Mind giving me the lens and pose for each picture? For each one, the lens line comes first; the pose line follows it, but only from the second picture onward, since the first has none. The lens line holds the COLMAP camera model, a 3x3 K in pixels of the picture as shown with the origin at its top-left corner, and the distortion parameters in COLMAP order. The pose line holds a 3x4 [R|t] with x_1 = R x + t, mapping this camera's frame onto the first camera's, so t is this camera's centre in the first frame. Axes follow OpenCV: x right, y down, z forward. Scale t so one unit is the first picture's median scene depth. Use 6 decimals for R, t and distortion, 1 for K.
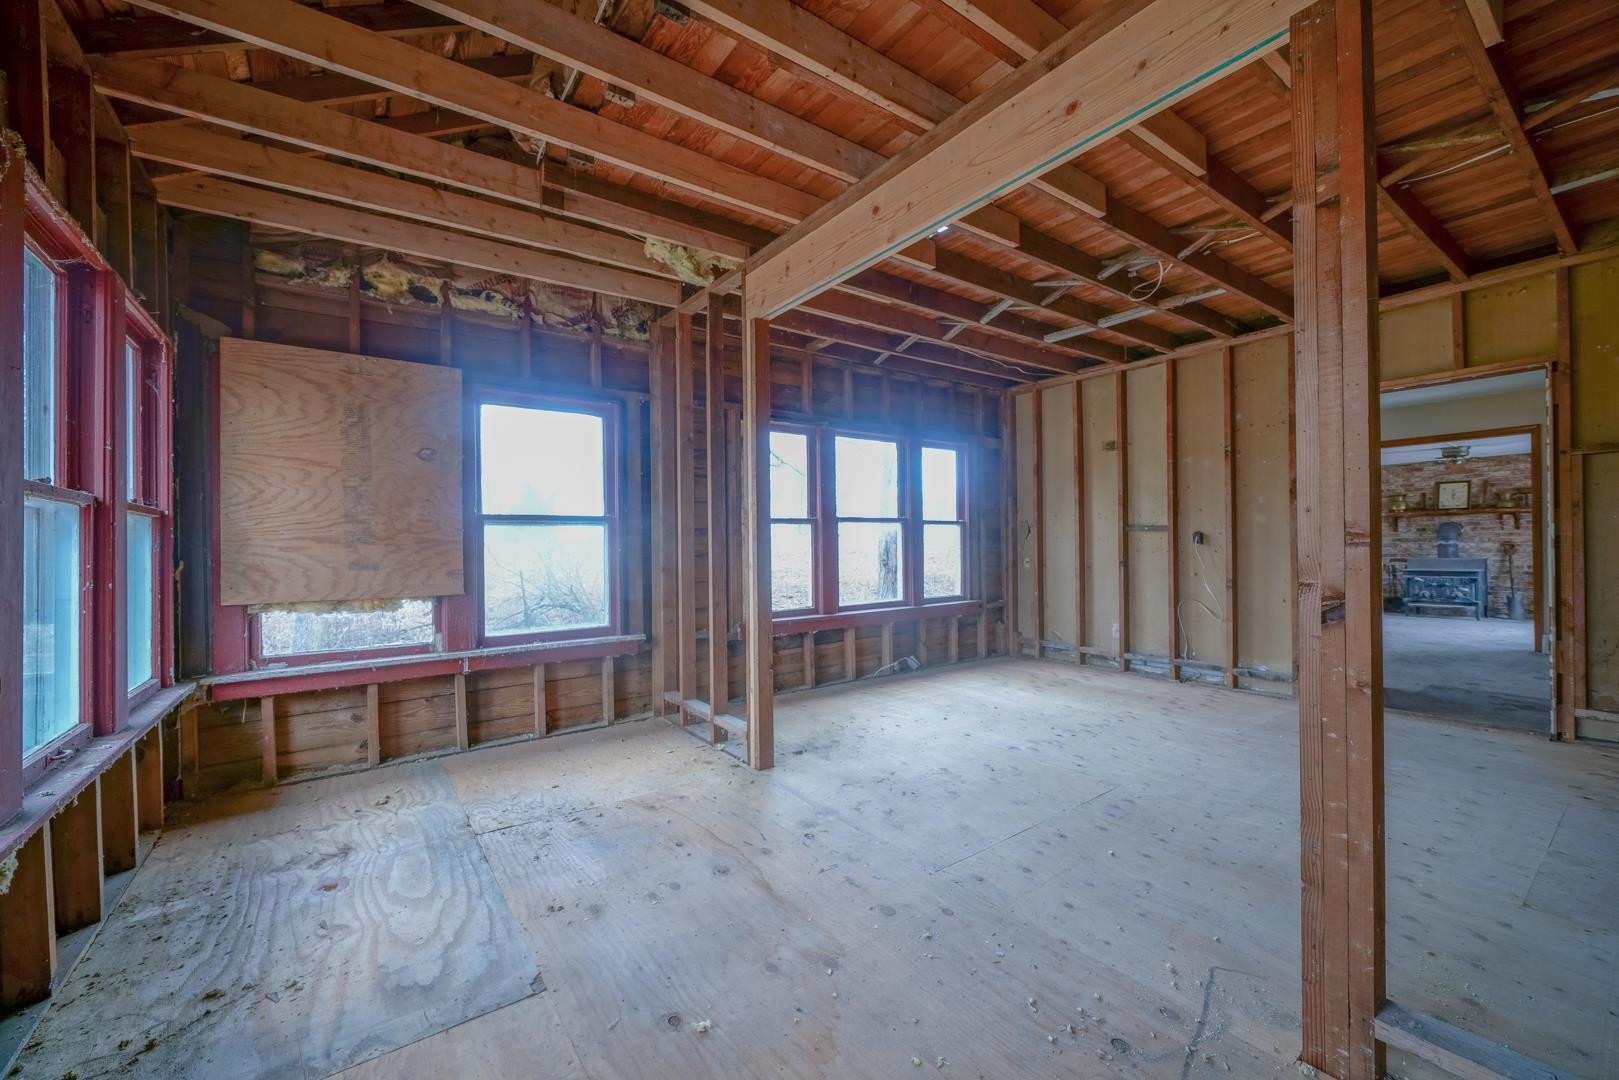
lens RADIAL K [[645.7, 0, 810.4], [0, 645.7, 542.2], [0, 0, 1]] dist [0.002561, -0.000318]
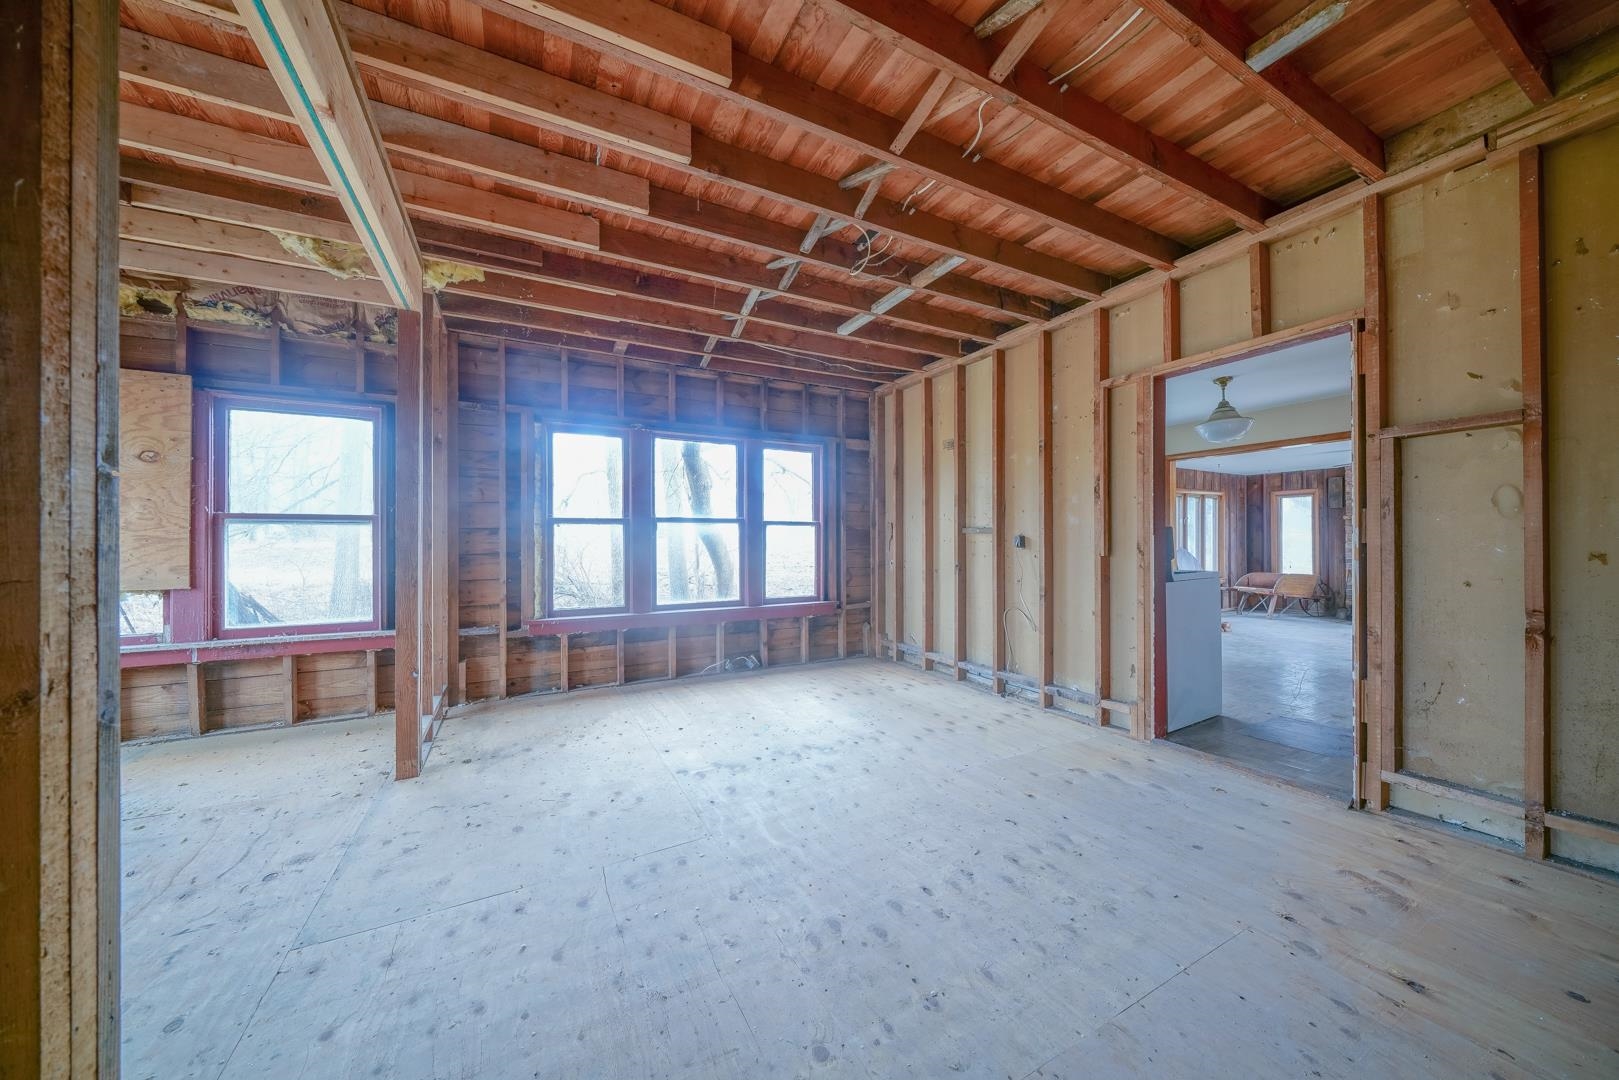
lens RADIAL K [[549.9, 0, 809.3], [0, 549.9, 539.0], [0, 0, 1]] dist [-0.003431, -0.000097]
pose [[0.989759, 0.009006, -0.142465, 0.533246], [-0.009349, 0.999955, -0.001737, -0.007812], [0.142443, 0.003051, 0.989798, 0.233138]]
